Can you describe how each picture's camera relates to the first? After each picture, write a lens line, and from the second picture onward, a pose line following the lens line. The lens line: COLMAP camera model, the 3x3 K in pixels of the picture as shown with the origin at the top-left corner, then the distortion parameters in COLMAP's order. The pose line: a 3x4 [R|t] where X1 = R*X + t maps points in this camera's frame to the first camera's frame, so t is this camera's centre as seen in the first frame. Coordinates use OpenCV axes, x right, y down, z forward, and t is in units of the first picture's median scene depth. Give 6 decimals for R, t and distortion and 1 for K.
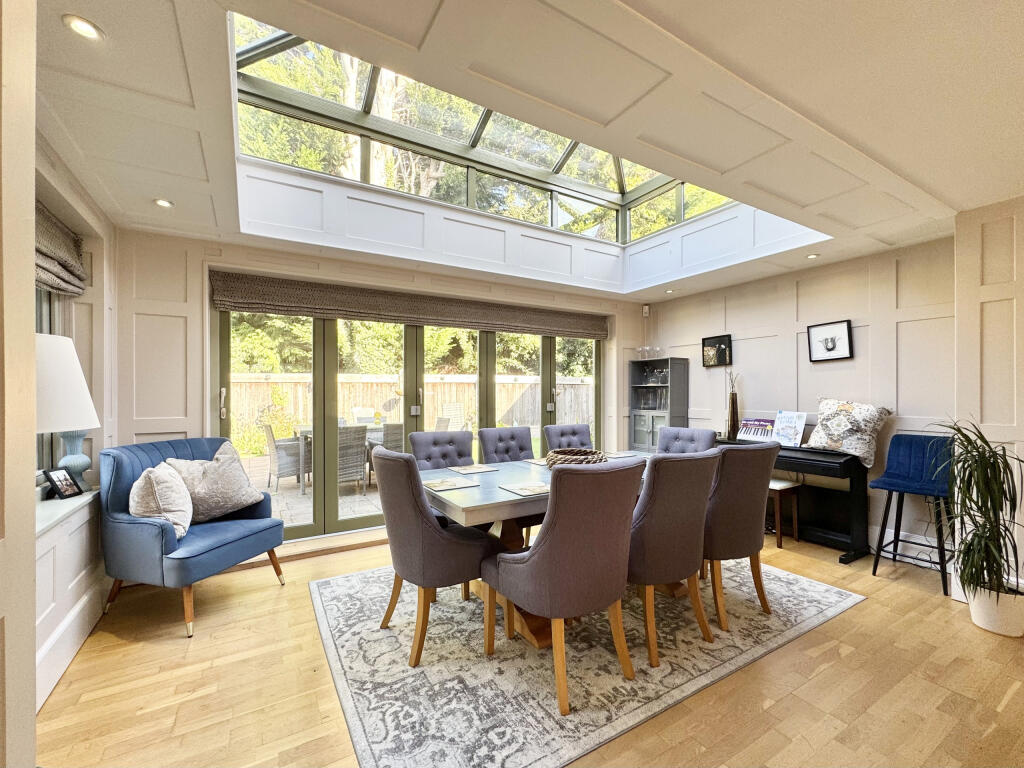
lens RADIAL K [[438.6, 0, 509.9], [0, 438.6, 393.9], [0, 0, 1]] dist [-0.001938, -0.000680]
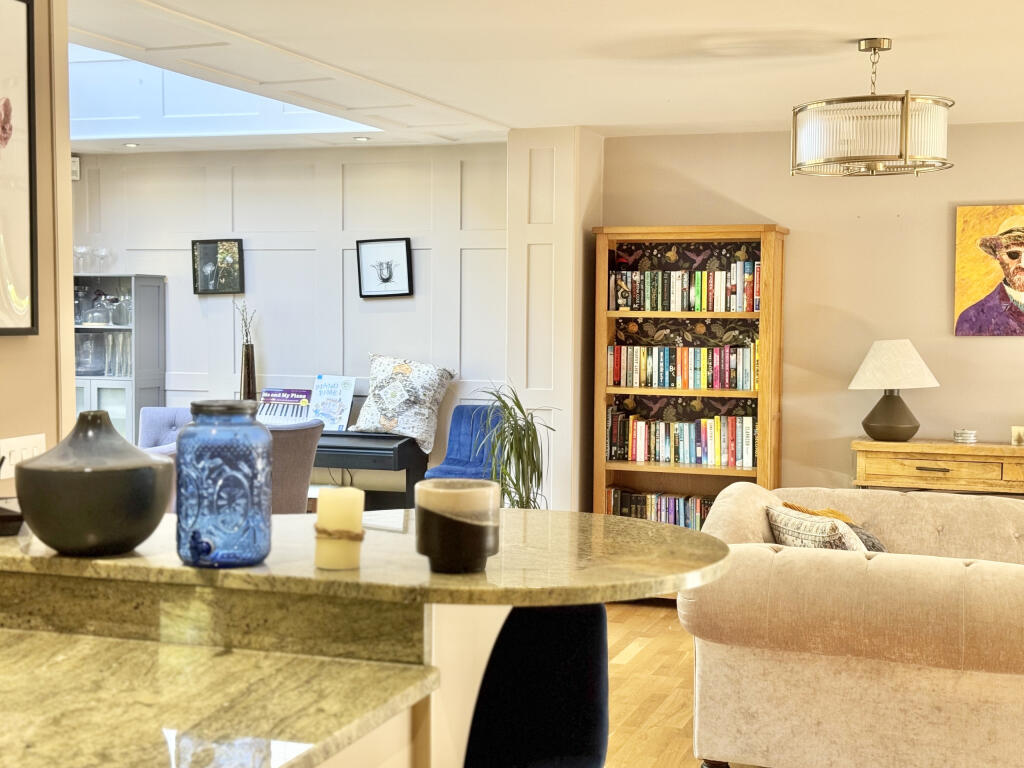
lens RADIAL K [[1457.0, 0, 501.9], [0, 1457.0, 392.9], [0, 0, 1]] dist [0.101844, 0.000000]
pose [[0.772079, -0.030951, 0.634773, -0.540962], [-0.006307, 0.998391, 0.056352, -0.058910], [-0.635496, -0.047511, 0.770641, -0.825043]]
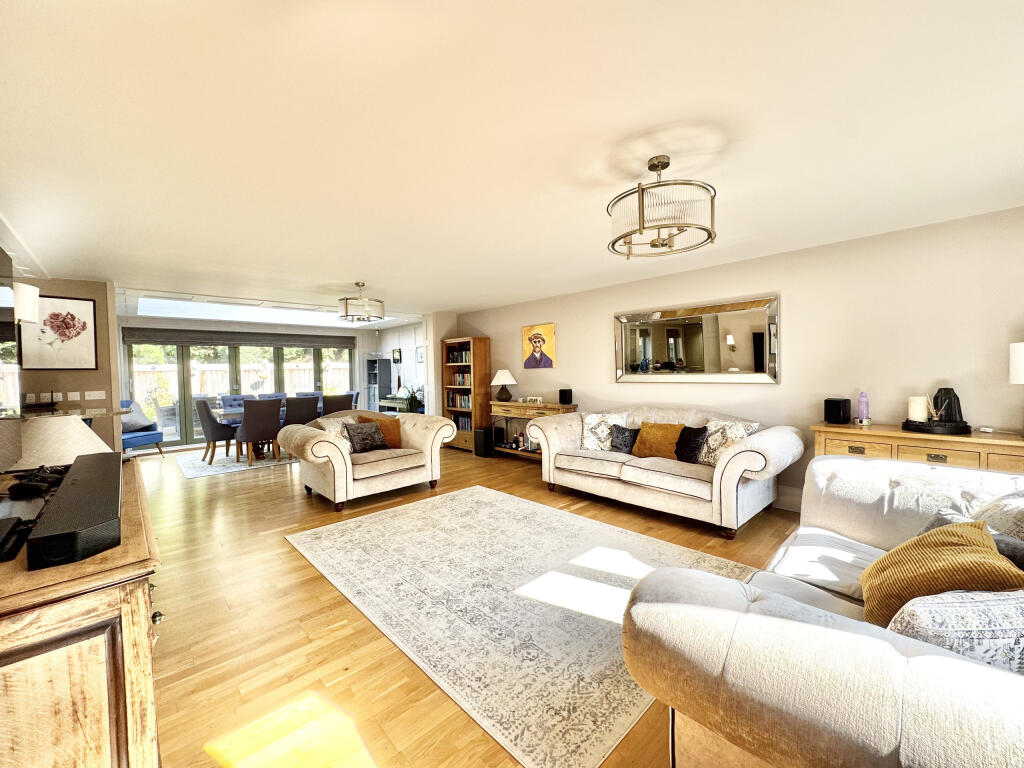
lens RADIAL K [[409.0, 0, 512.9], [0, 409.0, 382.3], [0, 0, 1]] dist [0.001002, -0.000007]
pose [[0.976996, -0.022514, 0.212068, 0.763518], [0.017374, 0.999509, 0.026071, -0.014982], [-0.212551, -0.021787, 0.976907, -1.372163]]
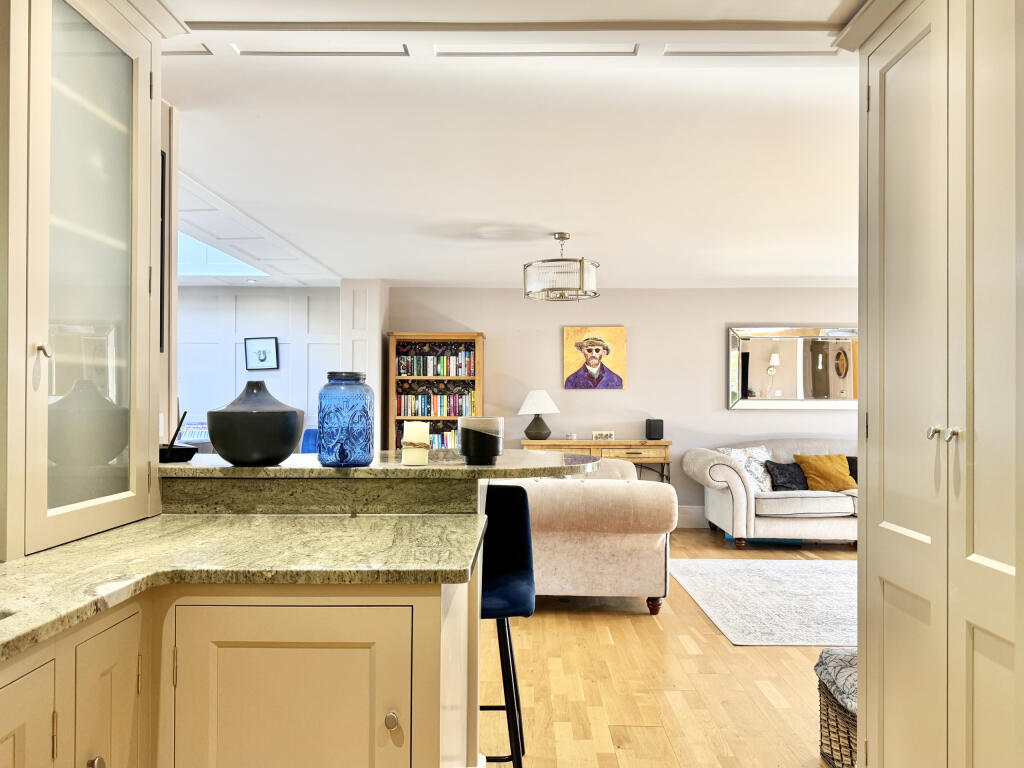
lens RADIAL K [[740.8, 0, 516.8], [0, 740.8, 389.2], [0, 0, 1]] dist [0.094928, -0.007315]
pose [[0.518158, 0.016165, 0.855132, -0.651761], [-0.002439, 0.999845, -0.017423, 0.009325], [-0.855281, 0.006942, 0.518117, -0.643617]]
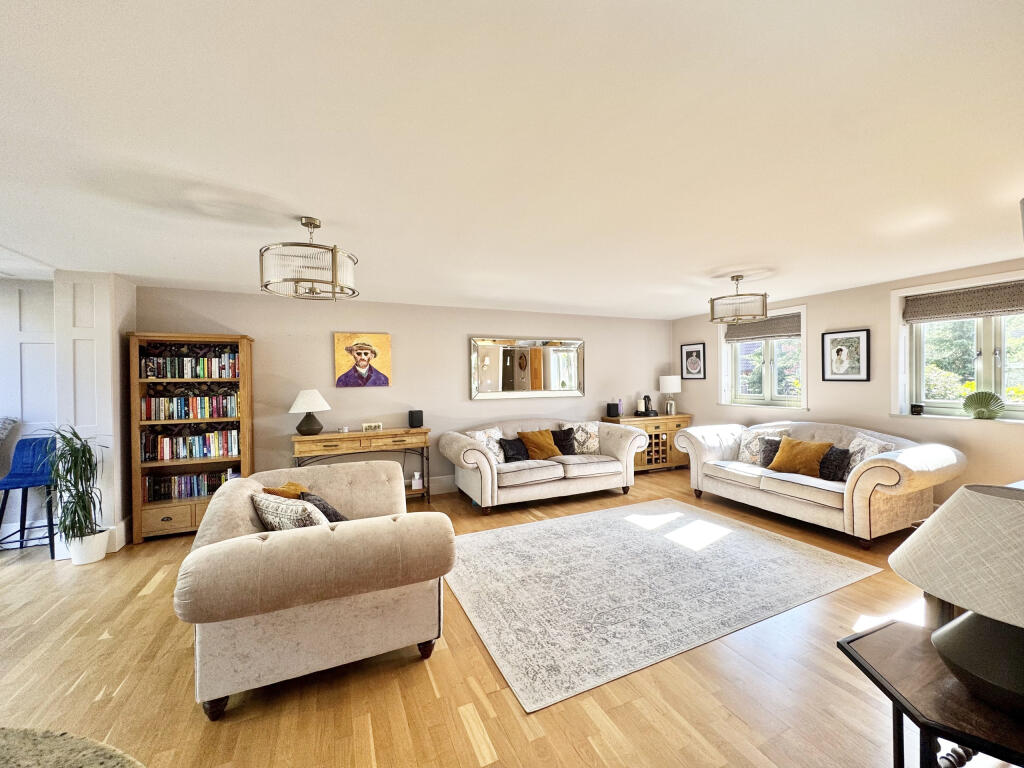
lens RADIAL K [[409.0, 0, 510.5], [0, 409.0, 381.7], [0, 0, 1]] dist [0.001002, -0.000007]
pose [[0.117282, -0.005195, 0.993085, -0.044134], [0.015229, 0.999878, 0.003432, -0.041596], [-0.992982, 0.014721, 0.117347, -0.390869]]
